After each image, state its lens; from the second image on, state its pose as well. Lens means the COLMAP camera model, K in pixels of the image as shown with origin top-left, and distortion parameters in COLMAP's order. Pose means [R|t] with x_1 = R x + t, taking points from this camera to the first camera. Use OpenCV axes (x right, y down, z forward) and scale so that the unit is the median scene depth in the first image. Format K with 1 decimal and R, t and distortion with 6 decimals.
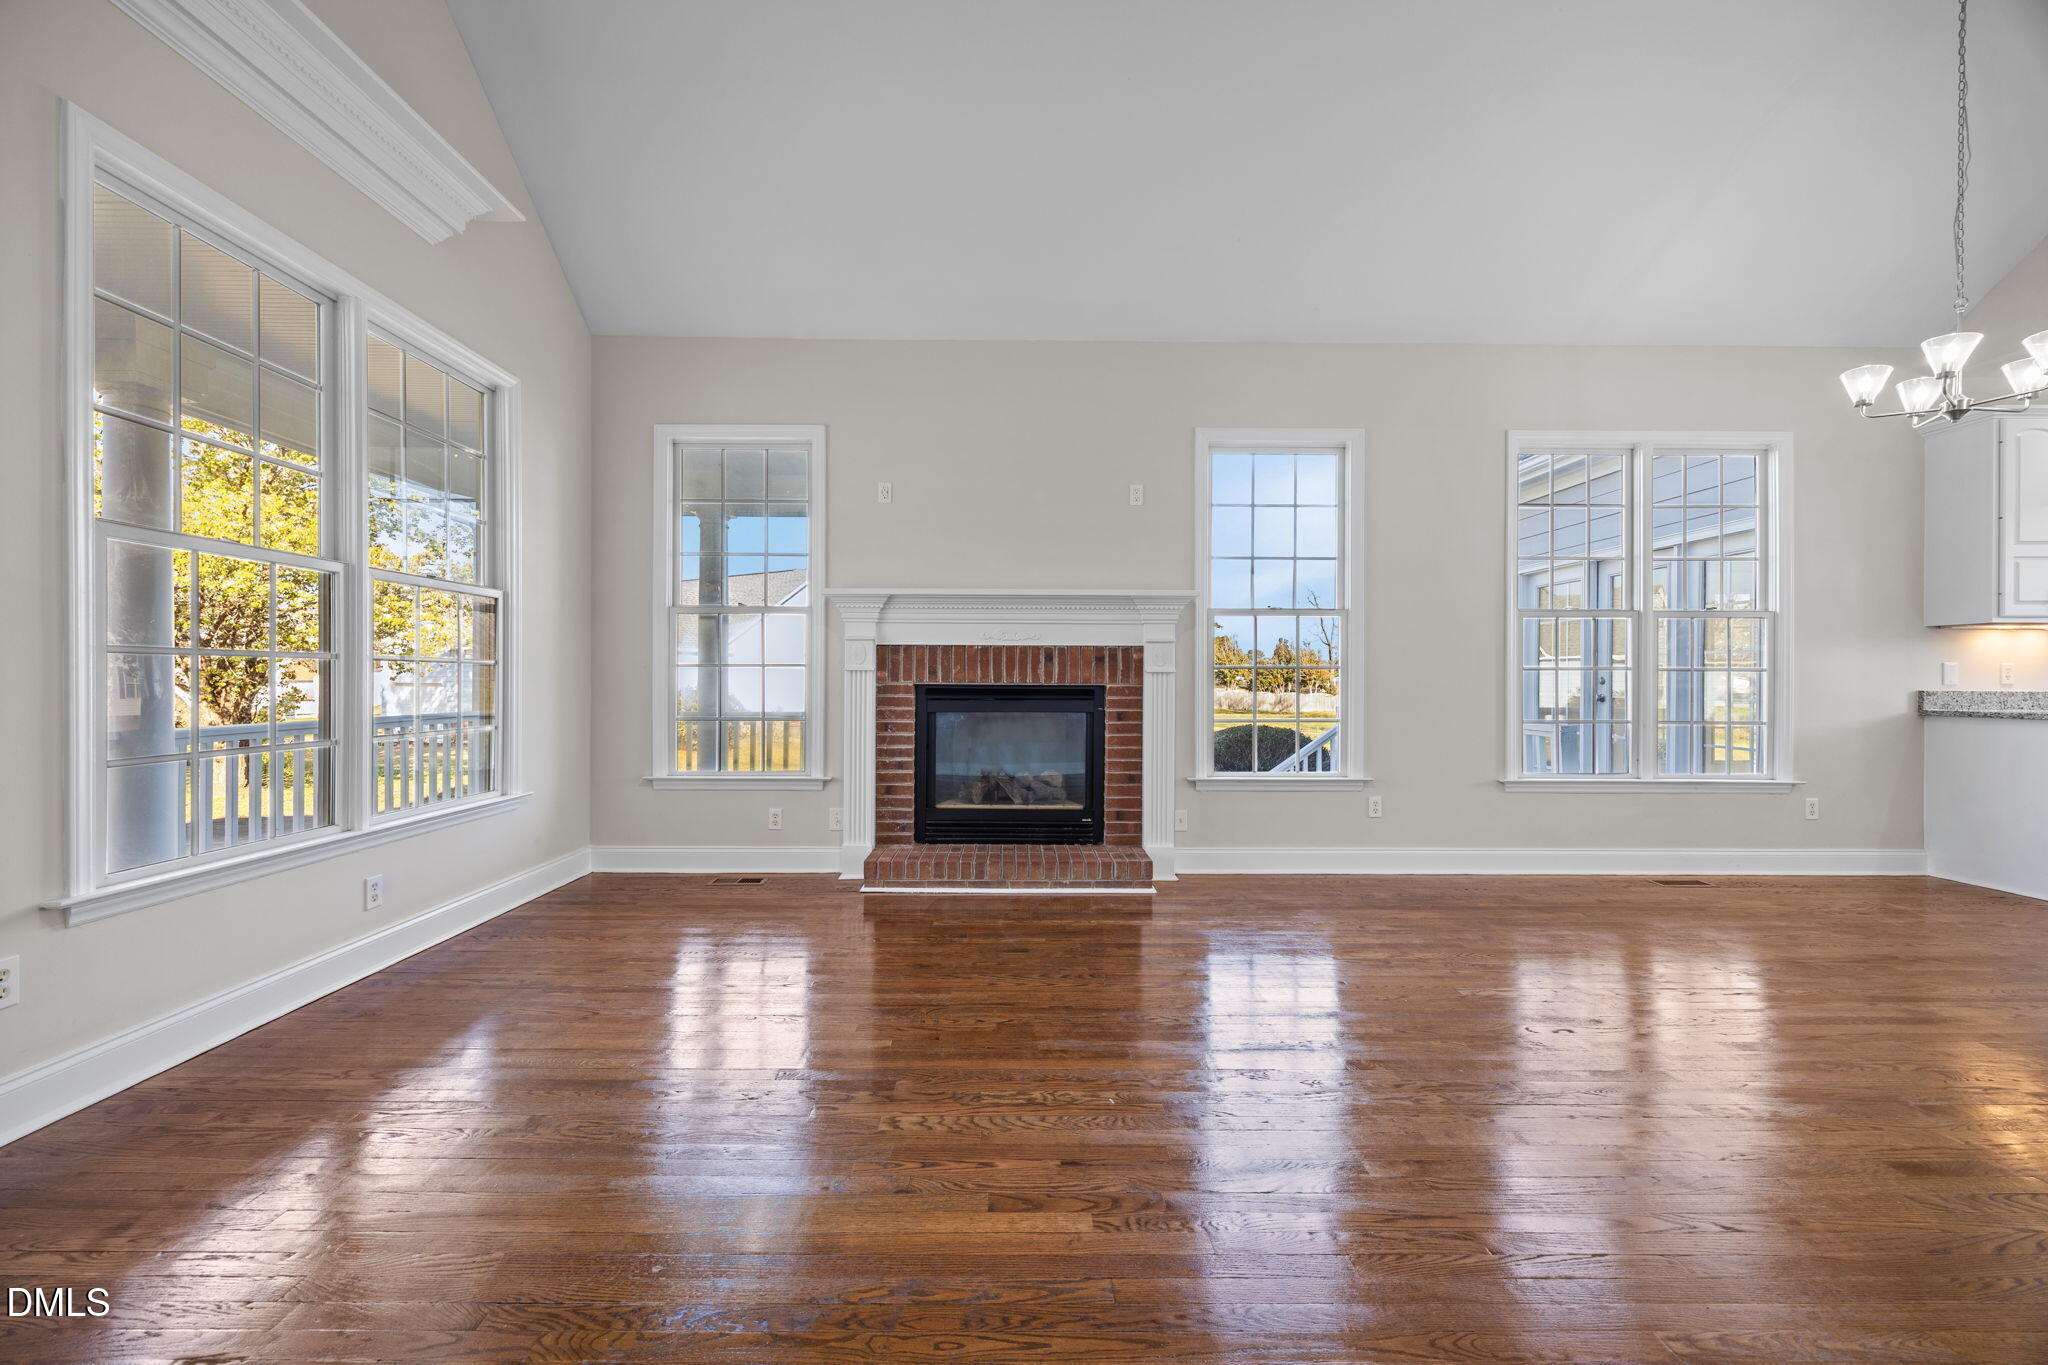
lens RADIAL K [[783.6, 0, 1010.2], [0, 783.6, 684.9], [0, 0, 1]] dist [-0.004100, 0.001224]
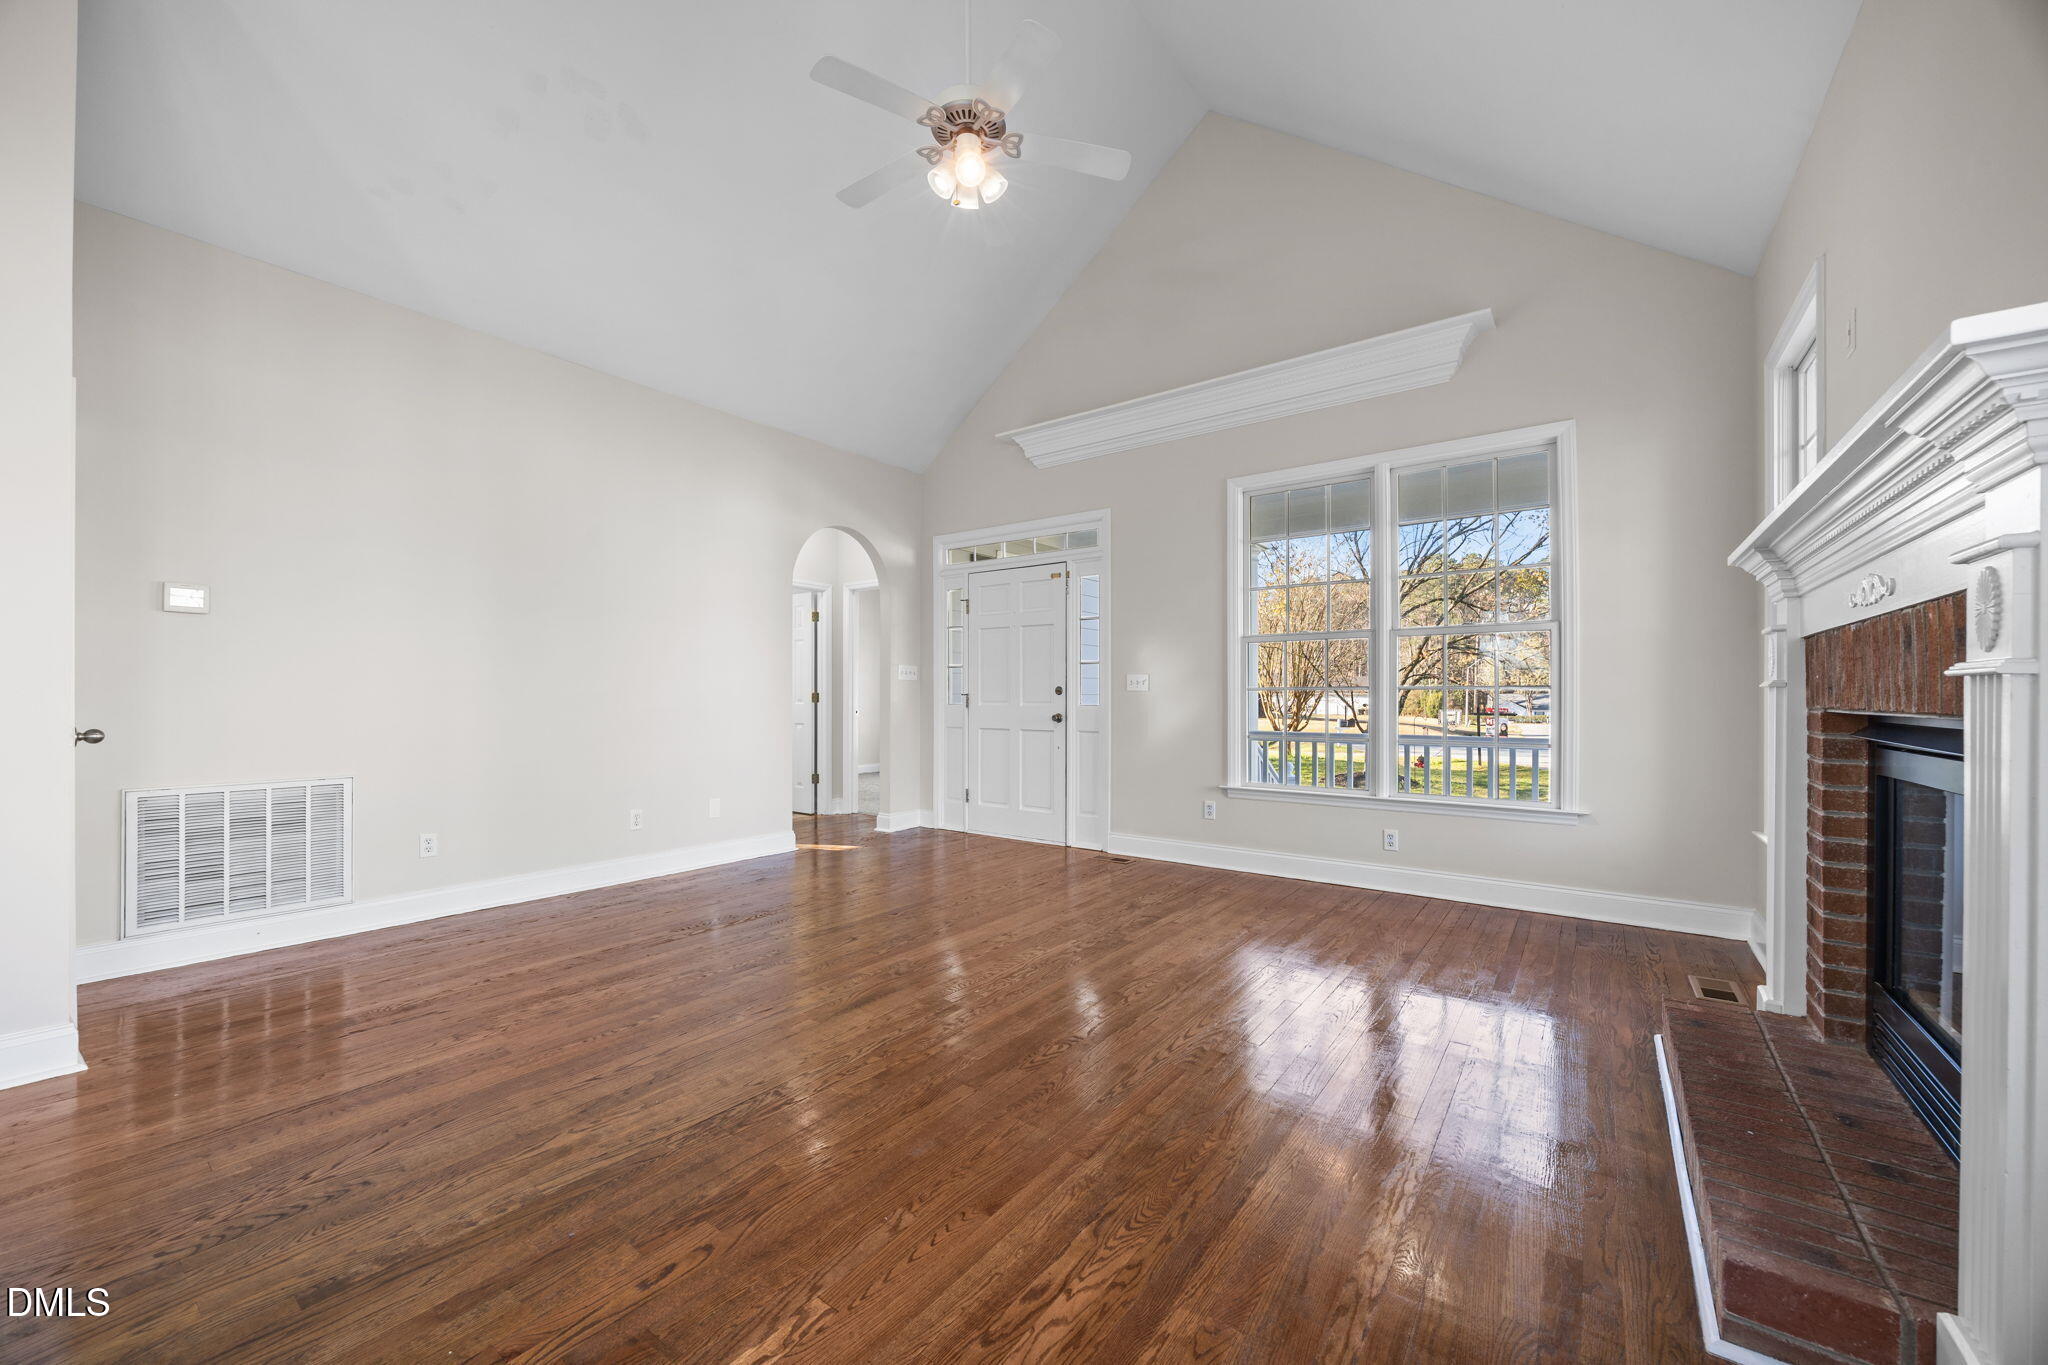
lens RADIAL K [[783.6, 0, 1001.8], [0, 783.6, 696.4], [0, 0, 1]] dist [-0.004100, 0.001224]
pose [[-0.613170, -0.006466, -0.789925, 0.582873], [-0.007846, 0.999967, -0.002094, -0.005940], [0.789912, 0.004914, -0.613200, 0.891260]]
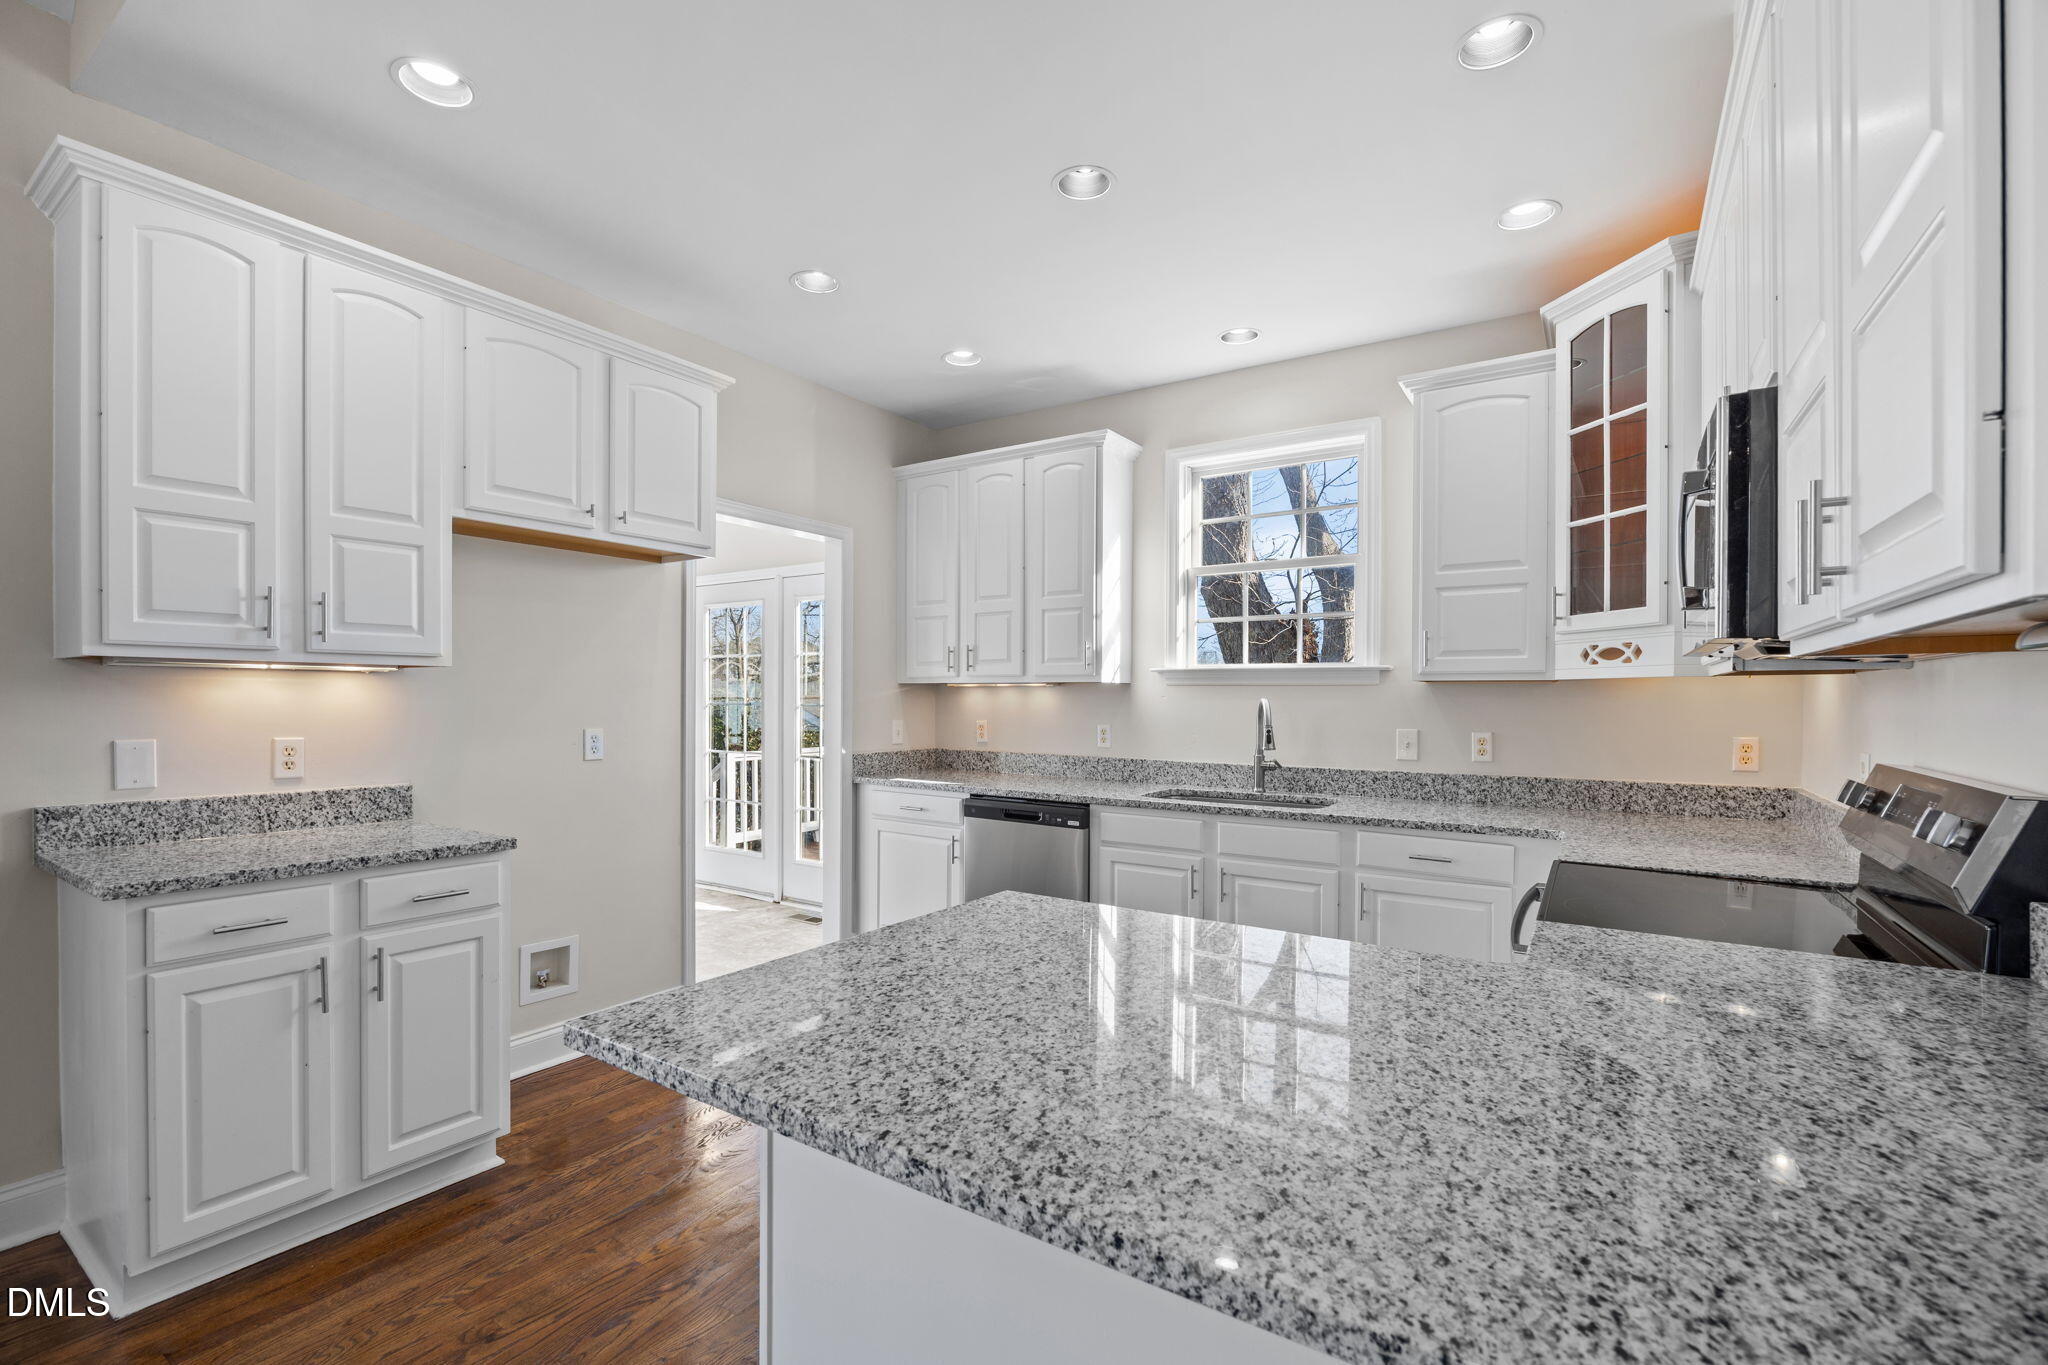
lens RADIAL K [[888.5, 0, 1010.0], [0, 888.5, 710.2], [0, 0, 1]] dist [-0.016367, 0.000387]
pose [[0.562071, -0.010929, 0.827017, 1.103703], [-0.000491, 0.999908, 0.013547, -0.054631], [-0.827089, -0.008021, 0.562014, 0.301289]]
